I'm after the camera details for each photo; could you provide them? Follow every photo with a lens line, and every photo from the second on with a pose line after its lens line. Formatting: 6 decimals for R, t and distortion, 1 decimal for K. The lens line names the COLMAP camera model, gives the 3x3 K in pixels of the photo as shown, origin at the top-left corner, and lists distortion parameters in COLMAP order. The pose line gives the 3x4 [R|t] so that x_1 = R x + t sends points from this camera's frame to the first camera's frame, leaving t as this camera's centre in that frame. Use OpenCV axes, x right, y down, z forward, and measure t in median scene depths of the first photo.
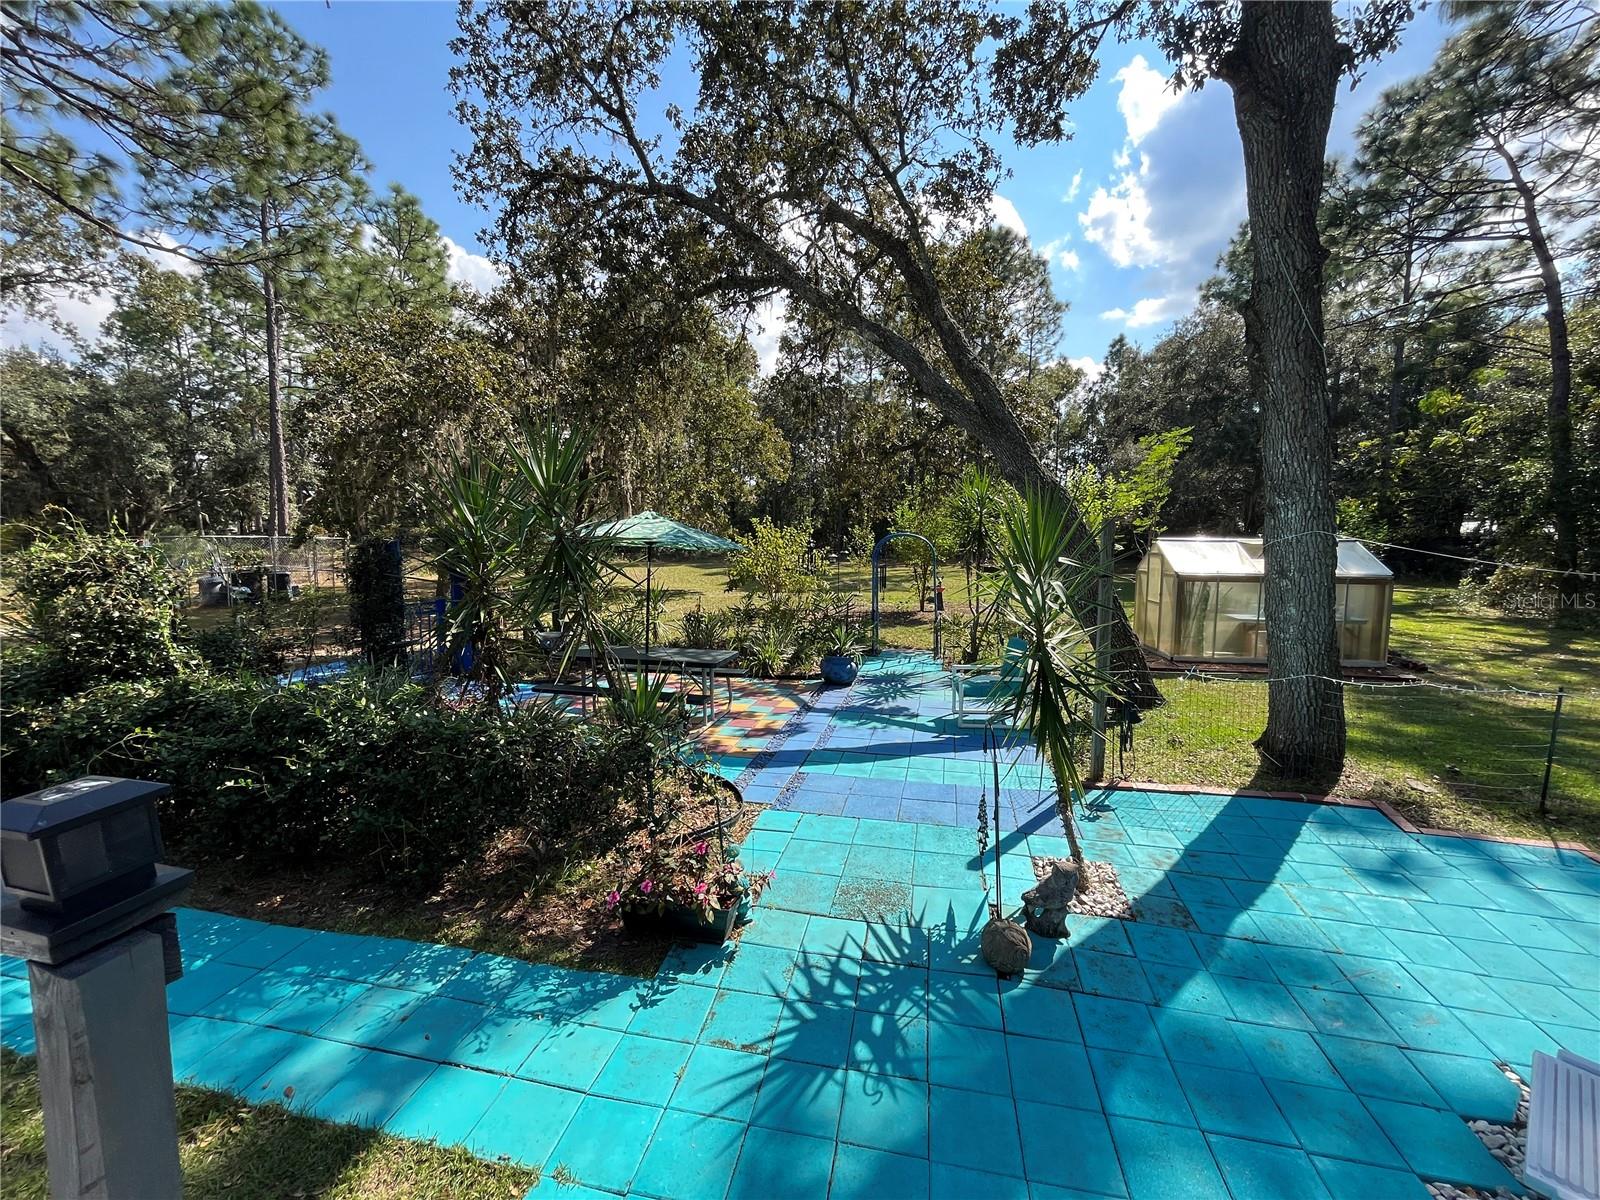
lens RADIAL K [[655.3, 0, 792.3], [0, 655.3, 604.5], [0, 0, 1]] dist [0.003856, 0.000141]
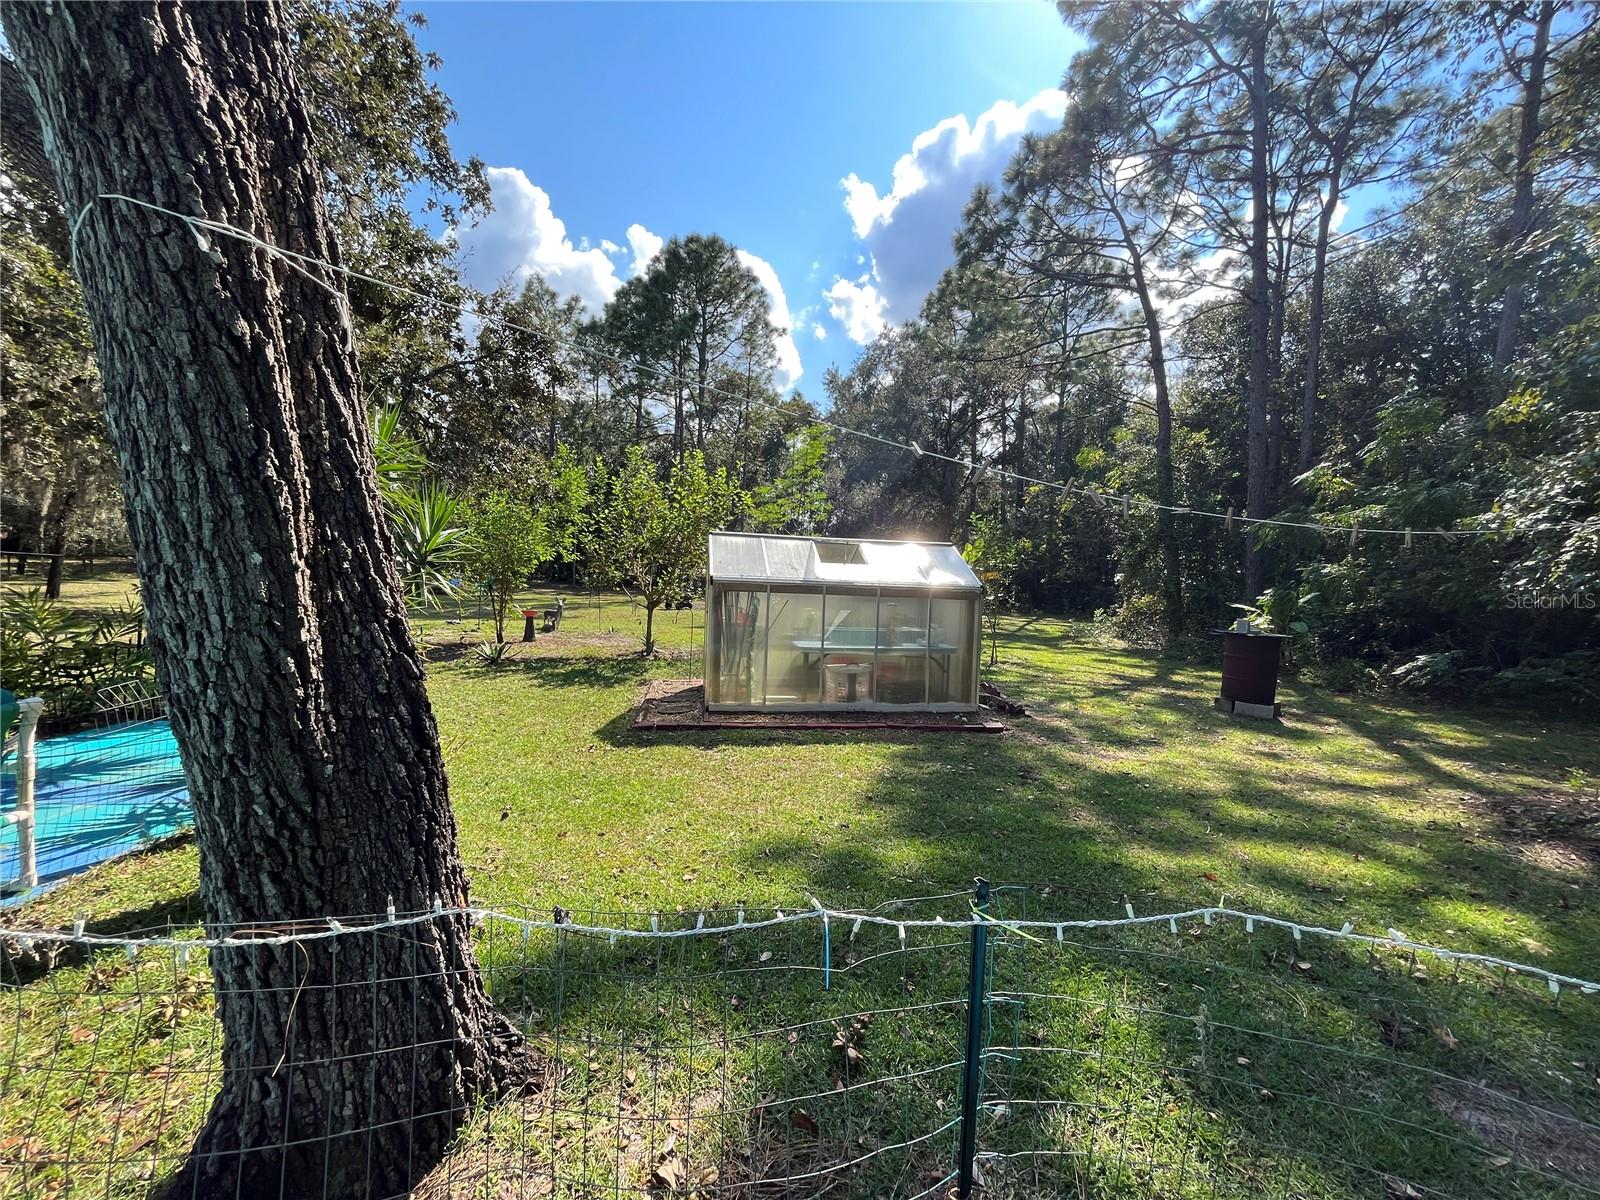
lens RADIAL K [[655.3, 0, 793.1], [0, 655.3, 607.5], [0, 0, 1]] dist [0.003856, 0.000141]
pose [[0.947719, 0.017325, 0.318634, 0.365278], [-0.000292, 0.998572, -0.053425, 0.013612], [-0.319105, 0.050538, 0.946371, 0.281334]]
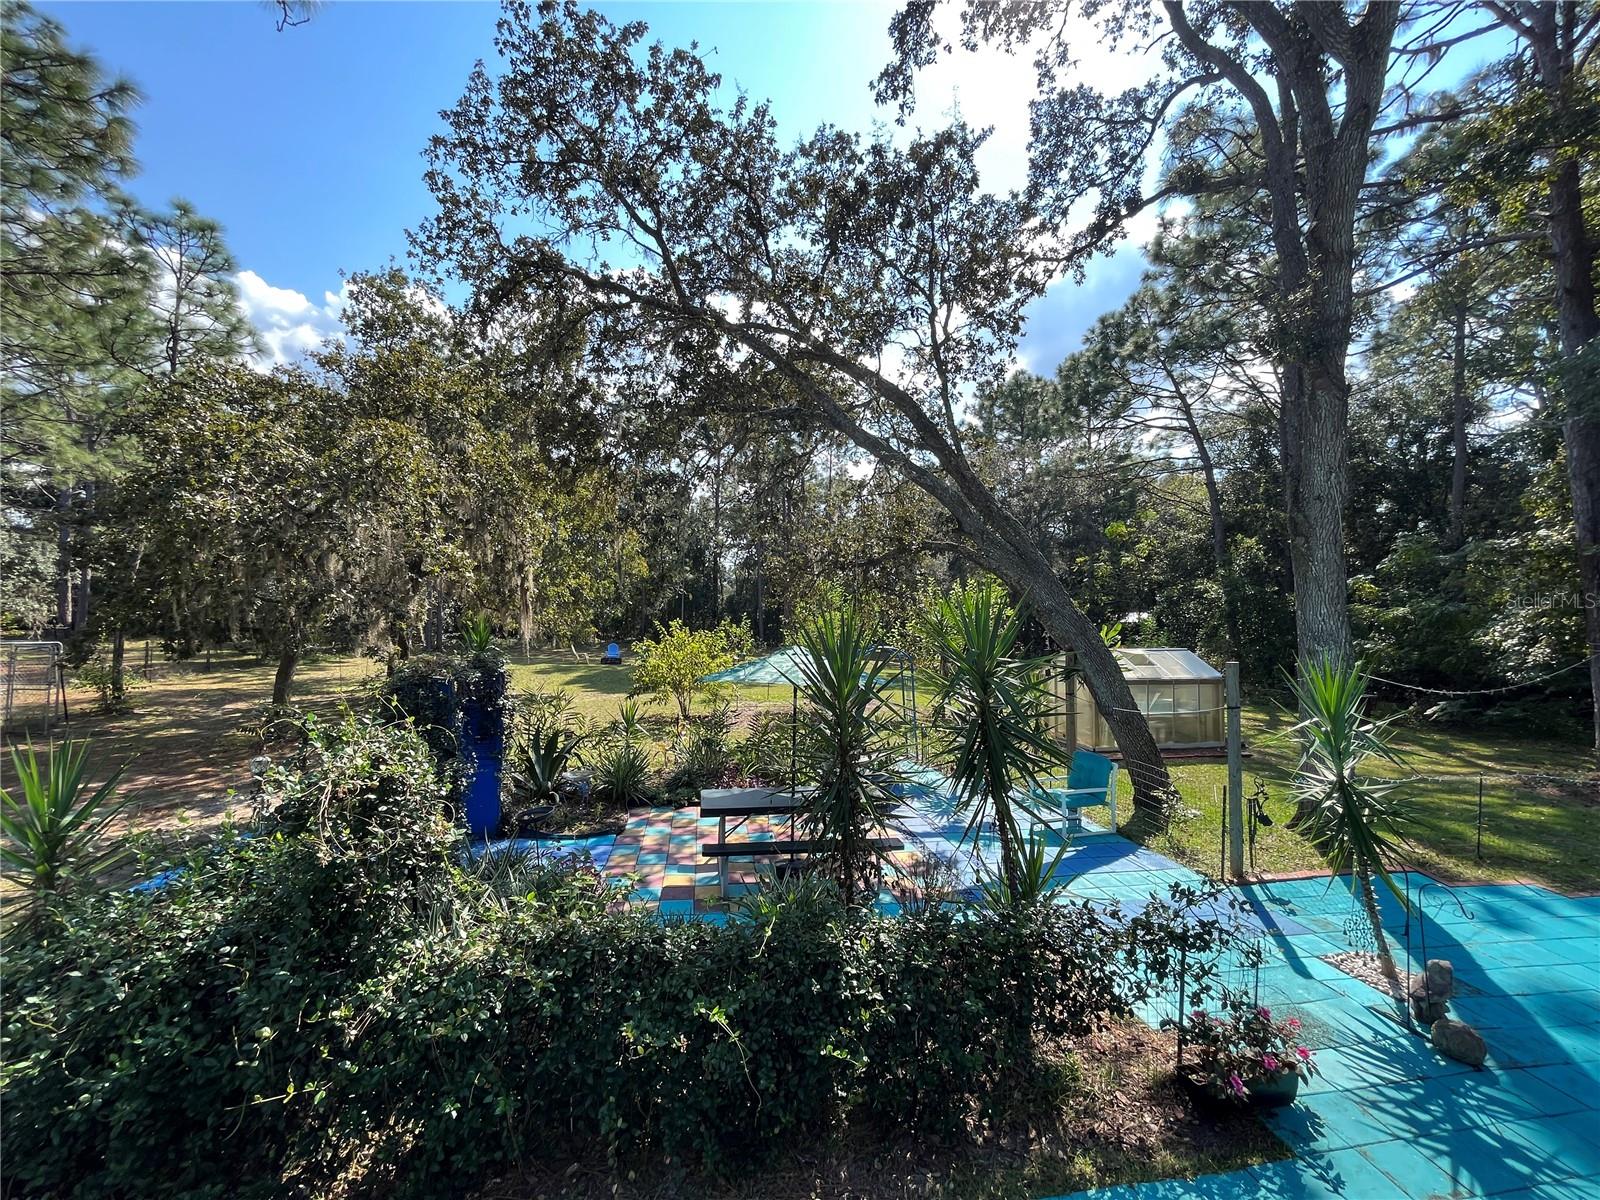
lens RADIAL K [[655.3, 0, 801.5], [0, 655.3, 605.1], [0, 0, 1]] dist [0.003856, 0.000141]
pose [[0.926488, 0.015245, 0.376016, -0.309790], [0.031323, 0.992588, -0.117423, -0.046312], [-0.375019, 0.120569, 0.919143, 0.050891]]
